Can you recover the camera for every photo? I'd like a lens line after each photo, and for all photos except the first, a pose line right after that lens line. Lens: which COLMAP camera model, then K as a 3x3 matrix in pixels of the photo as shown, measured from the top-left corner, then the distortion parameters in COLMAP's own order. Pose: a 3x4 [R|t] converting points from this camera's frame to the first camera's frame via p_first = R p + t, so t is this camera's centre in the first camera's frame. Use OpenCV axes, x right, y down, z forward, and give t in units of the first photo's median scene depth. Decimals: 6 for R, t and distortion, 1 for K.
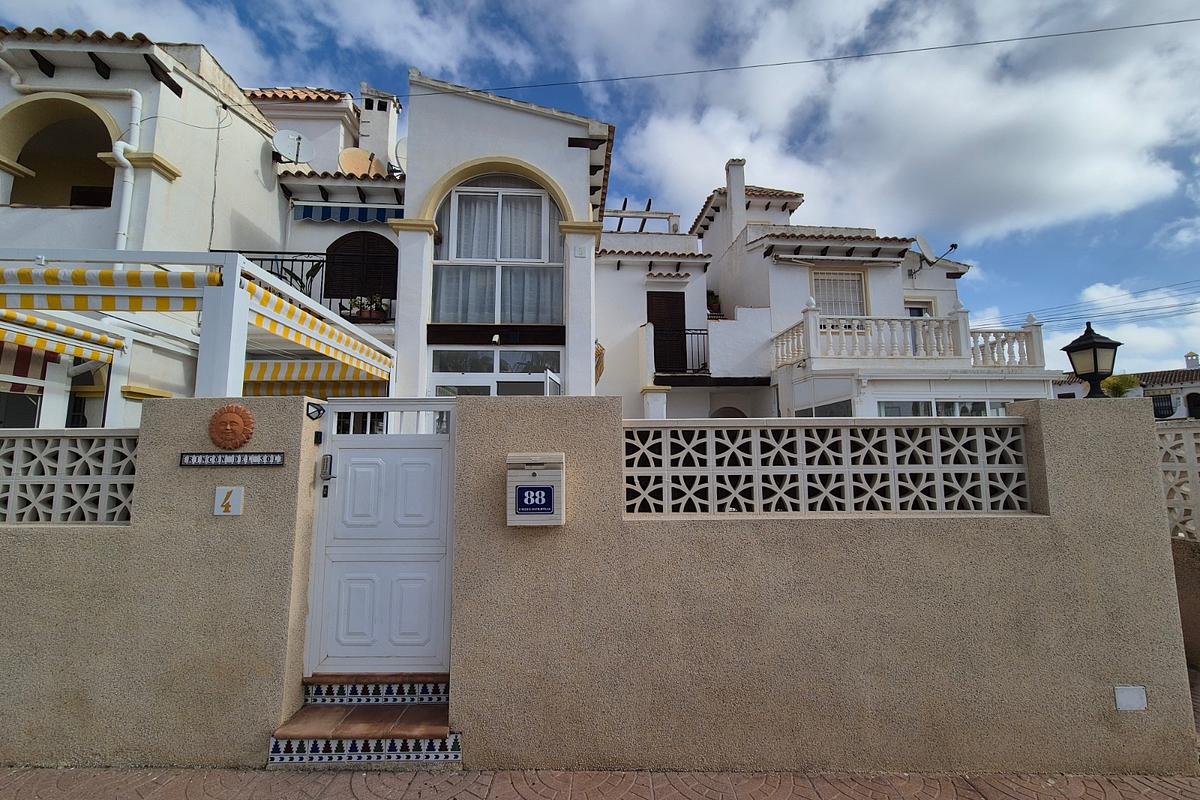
lens RADIAL K [[496.4, 0, 595.0], [0, 496.4, 399.5], [0, 0, 1]] dist [-0.002128, 0.002592]
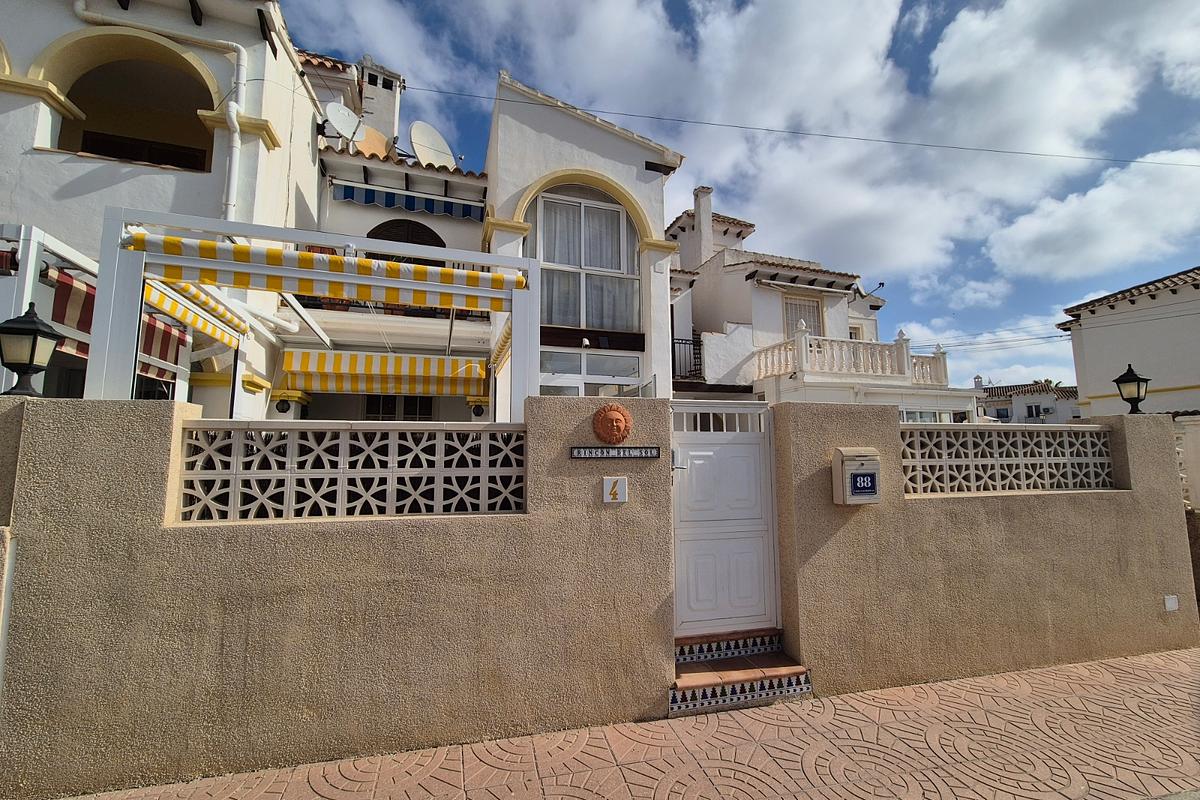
lens RADIAL K [[496.4, 0, 590.4], [0, 496.4, 400.0], [0, 0, 1]] dist [-0.002128, 0.002592]
pose [[0.968050, 0.028609, 0.249121, -0.451321], [-0.029368, 0.999568, -0.000668, 0.001783], [-0.249033, -0.006669, 0.968472, -0.030594]]
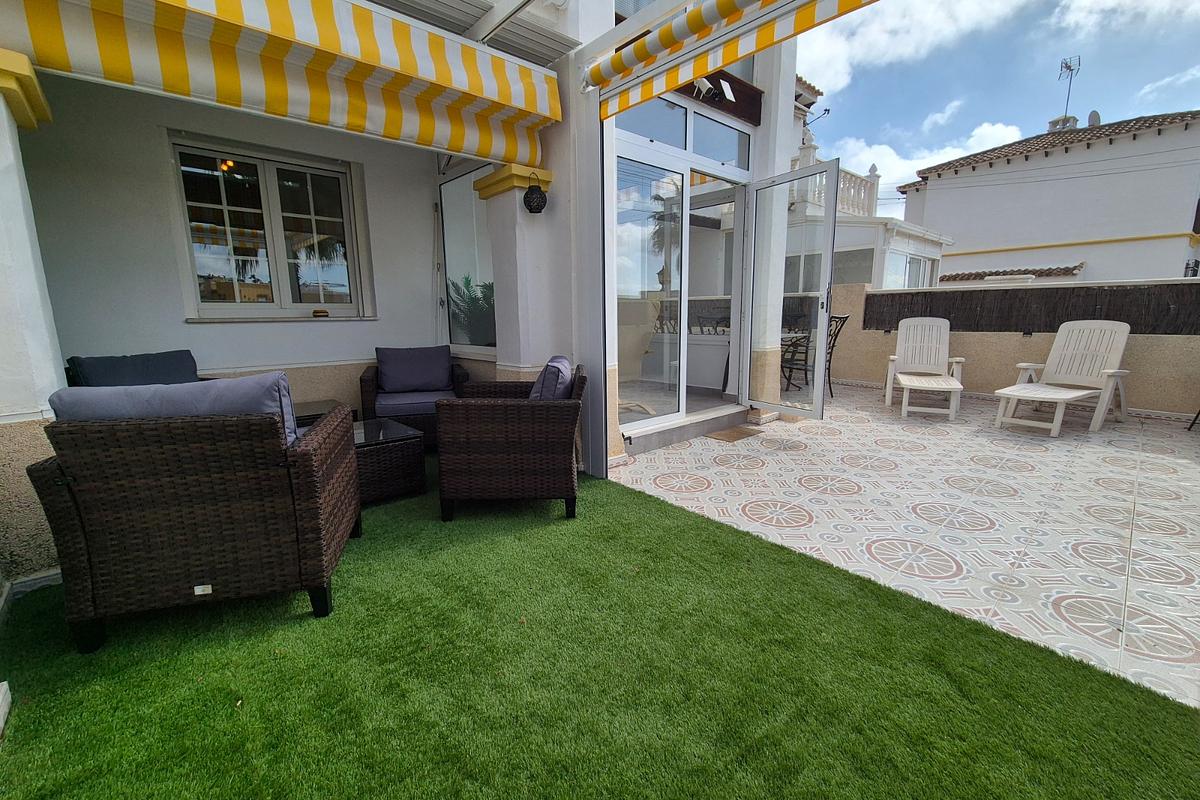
lens RADIAL K [[496.4, 0, 600.9], [0, 496.4, 405.9], [0, 0, 1]] dist [-0.002128, 0.002592]
pose [[0.774104, -0.121334, 0.621322, -0.681374], [-0.065801, 0.960723, 0.269594, 0.083802], [-0.629629, -0.249578, 0.735716, 0.563080]]
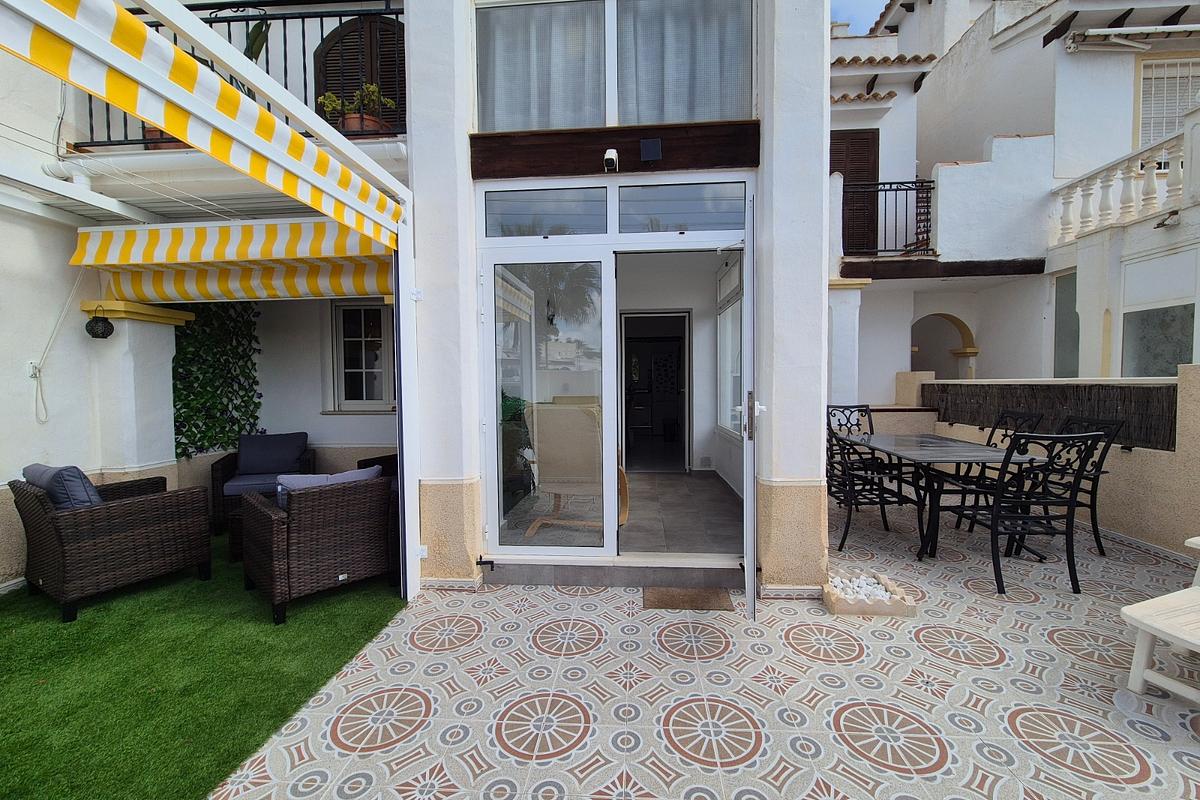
lens RADIAL K [[496.4, 0, 602.1], [0, 496.4, 400.8], [0, 0, 1]] dist [-0.002128, 0.002592]
pose [[0.992237, 0.000301, -0.124360, -0.149595], [0.018818, 0.988119, 0.152533, 0.034860], [0.122929, -0.153689, 0.980443, 0.499884]]
